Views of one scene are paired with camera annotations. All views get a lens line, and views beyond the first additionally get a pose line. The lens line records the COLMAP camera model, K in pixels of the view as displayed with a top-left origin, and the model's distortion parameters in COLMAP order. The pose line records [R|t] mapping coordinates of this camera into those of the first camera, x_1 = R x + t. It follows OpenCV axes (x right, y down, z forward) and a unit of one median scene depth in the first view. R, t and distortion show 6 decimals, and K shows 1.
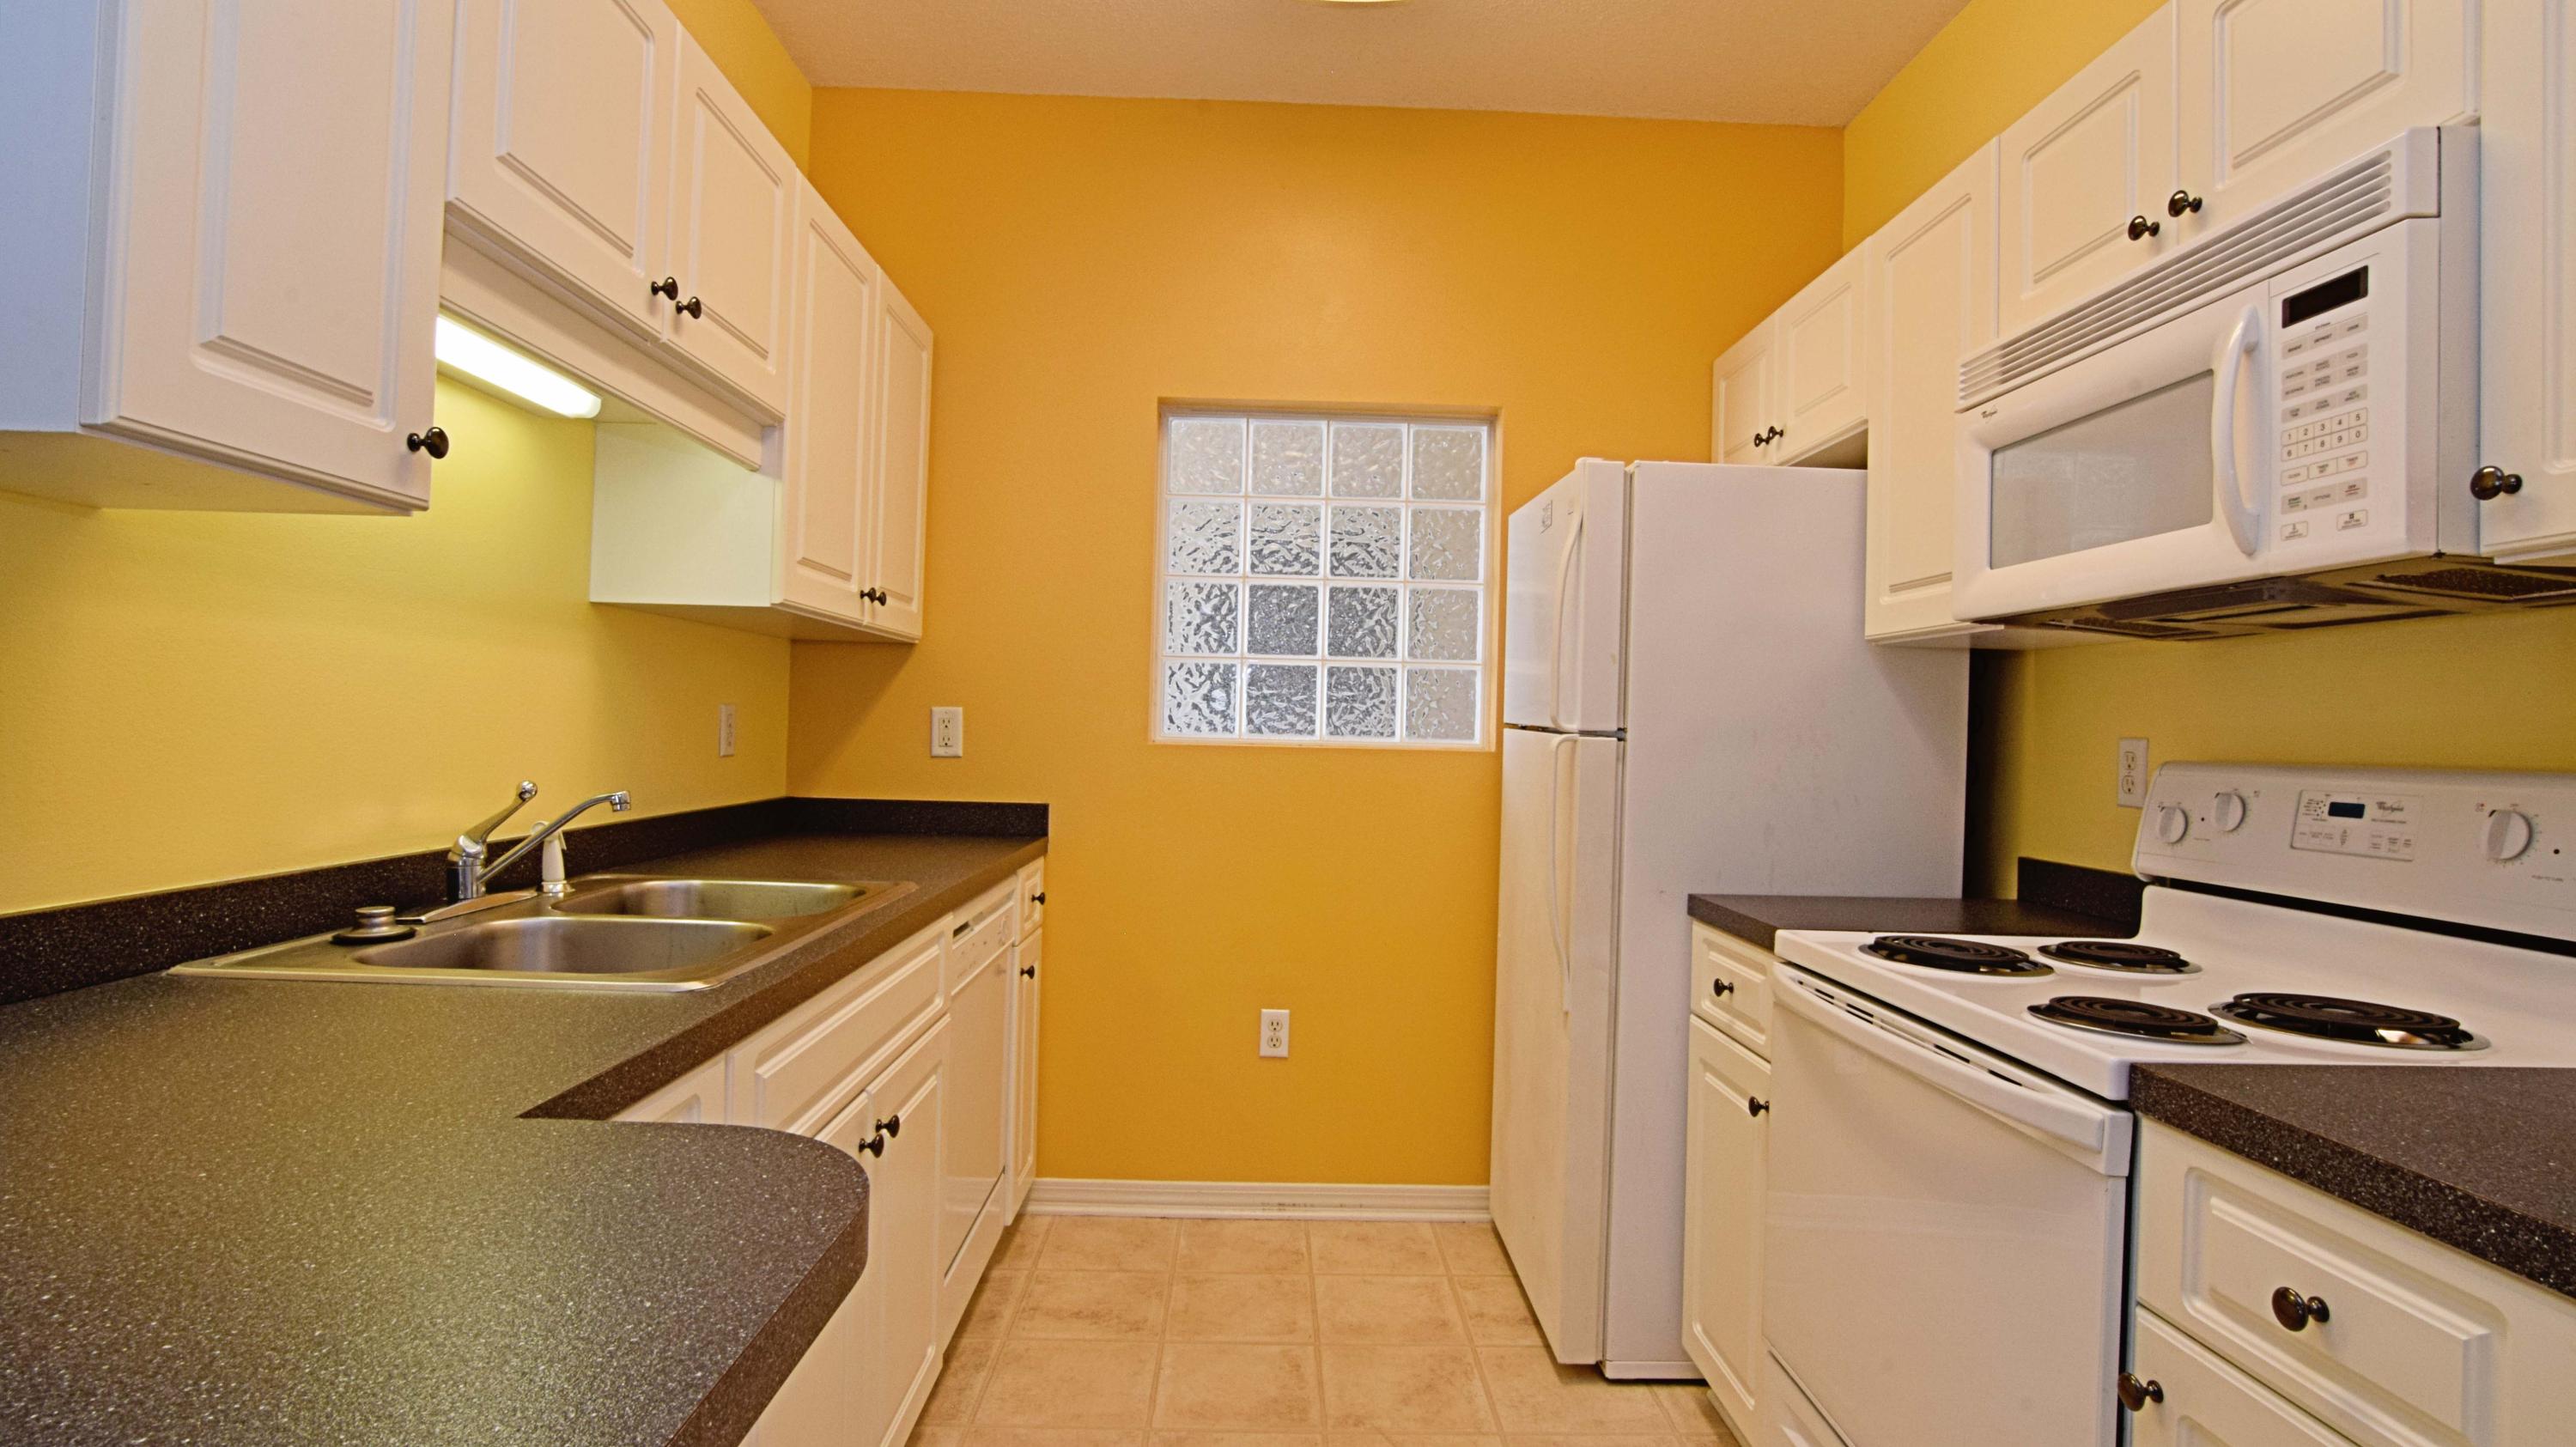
lens RADIAL K [[1259.7, 0, 1288.7], [0, 1259.7, 710.7], [0, 0, 1]] dist [-0.028504, 0.000576]
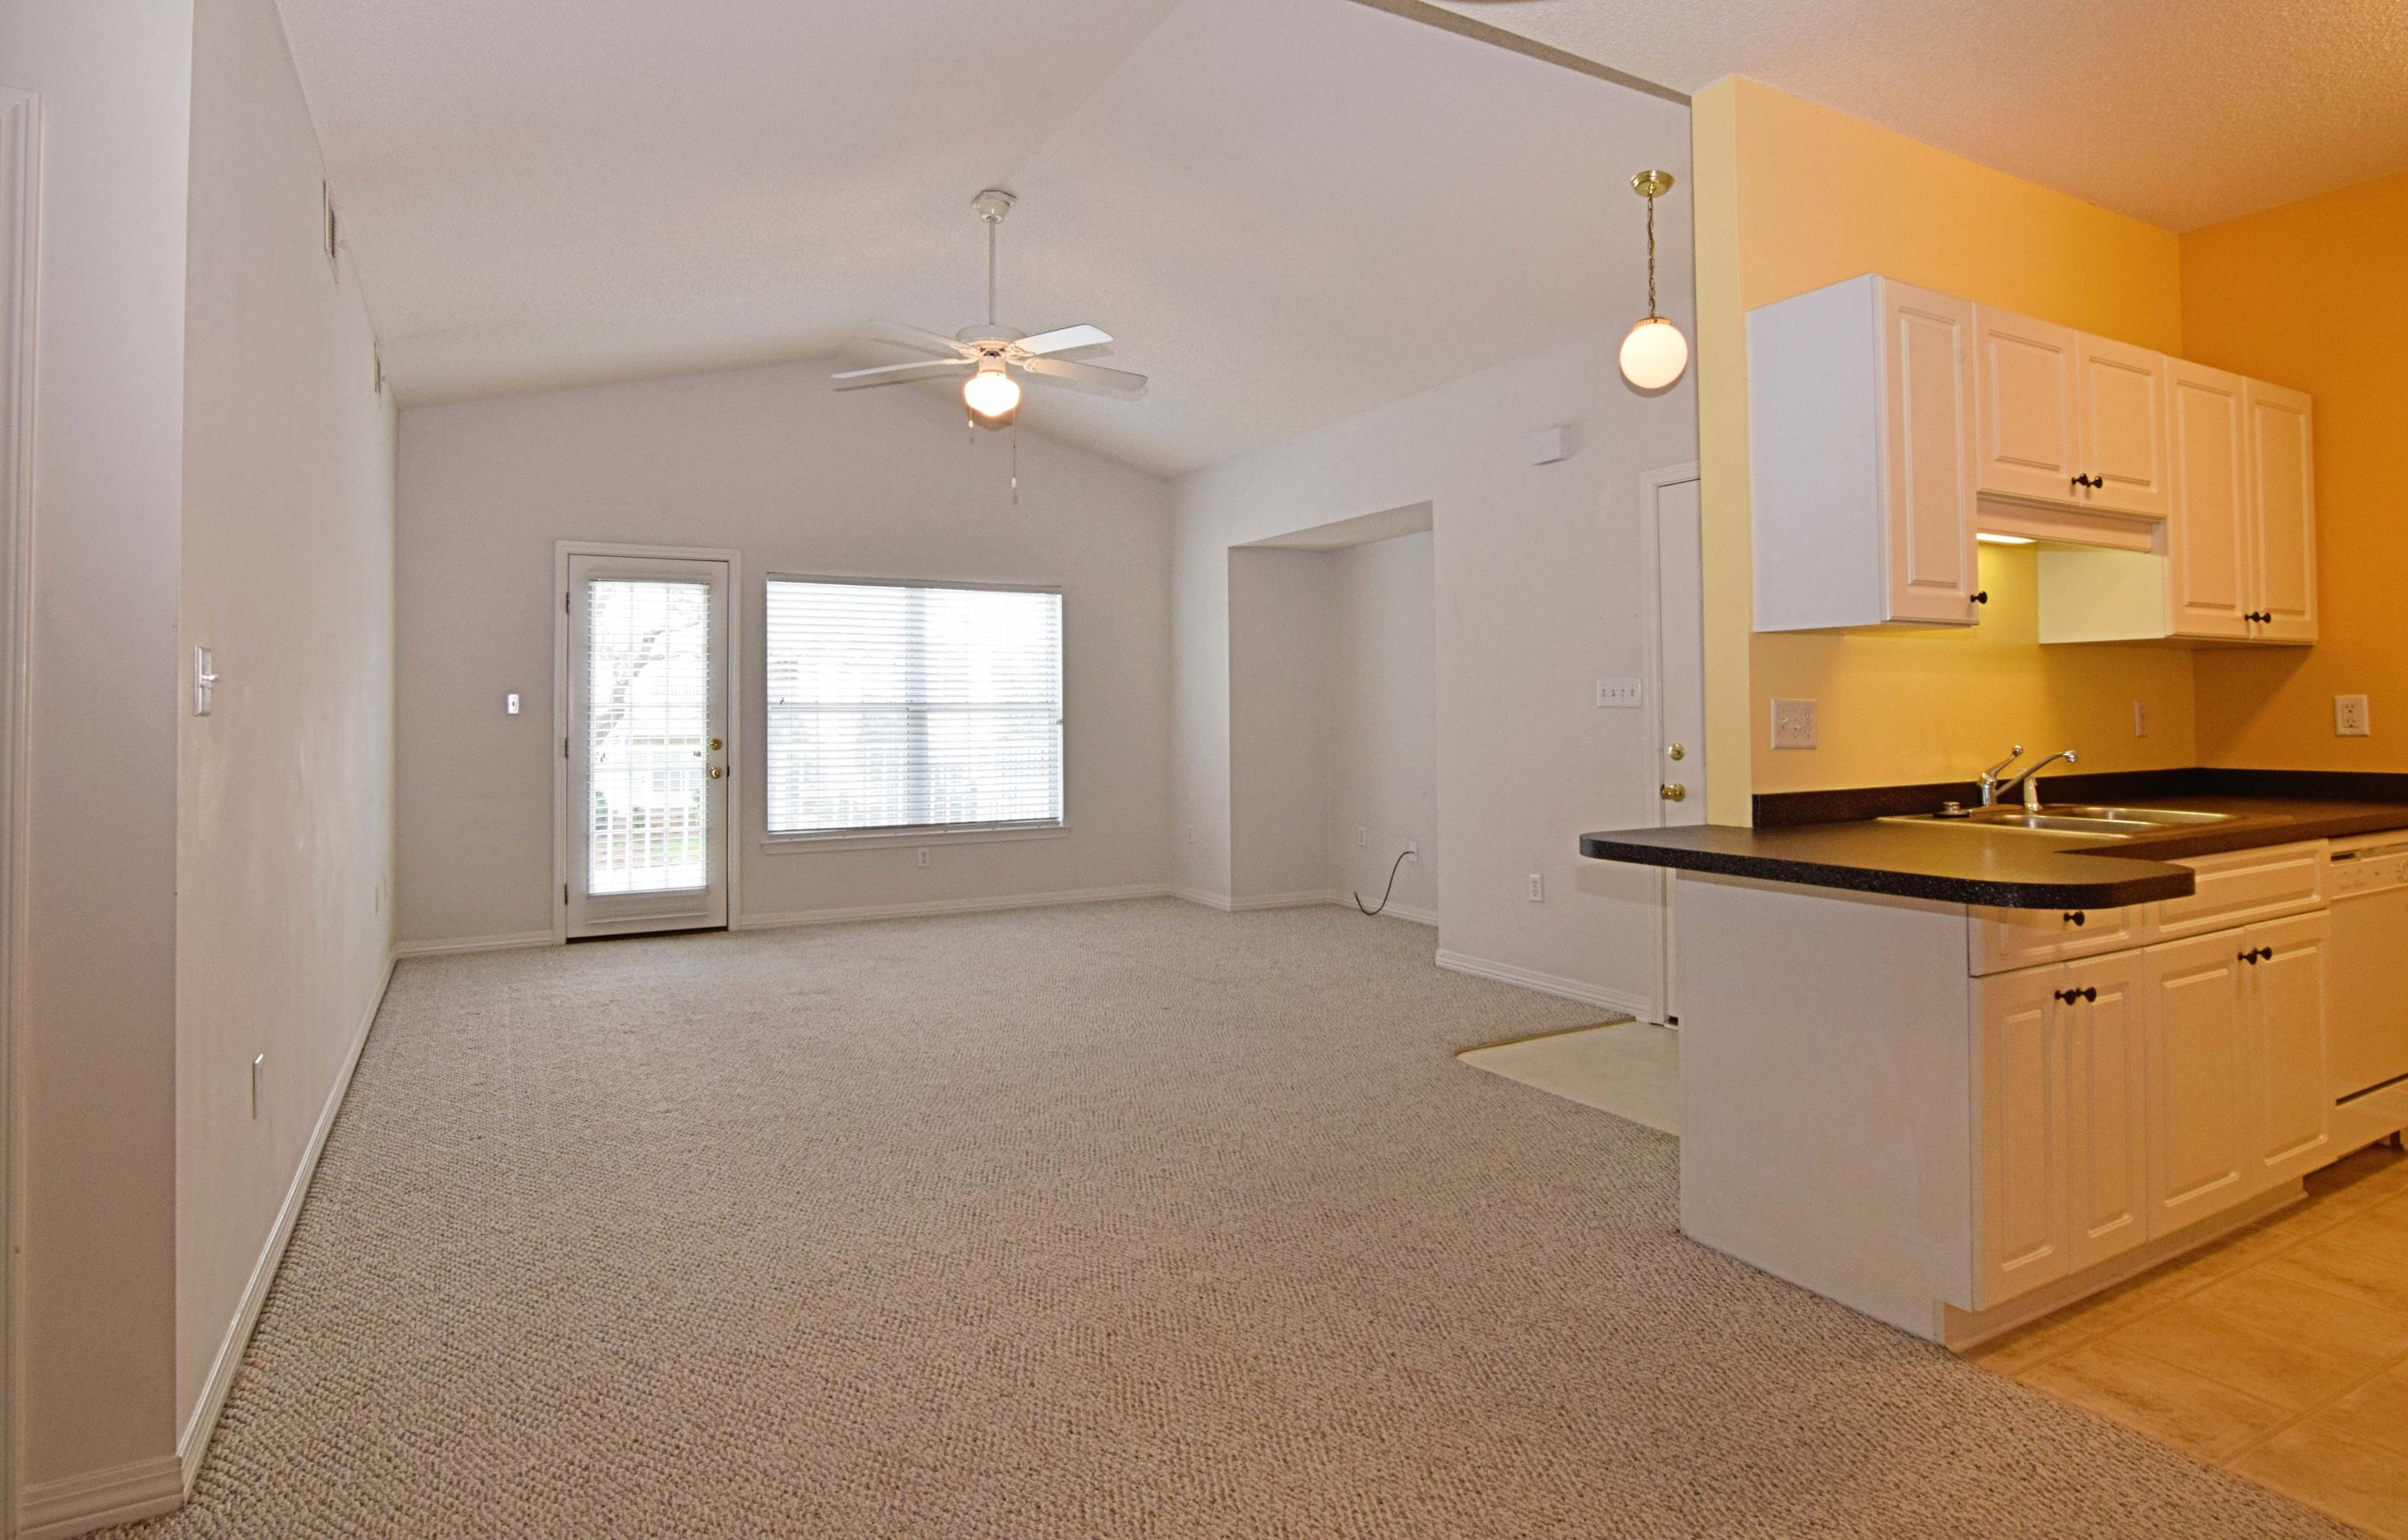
lens RADIAL K [[1233.1, 0, 1165.3], [0, 1233.1, 675.1], [0, 0, 1]] dist [-0.012237, 0.001428]
pose [[0.451468, -0.055809, -0.890540, 0.409859], [0.030794, 0.998422, -0.046958, -0.003172], [0.891756, -0.006223, 0.452475, -0.865701]]
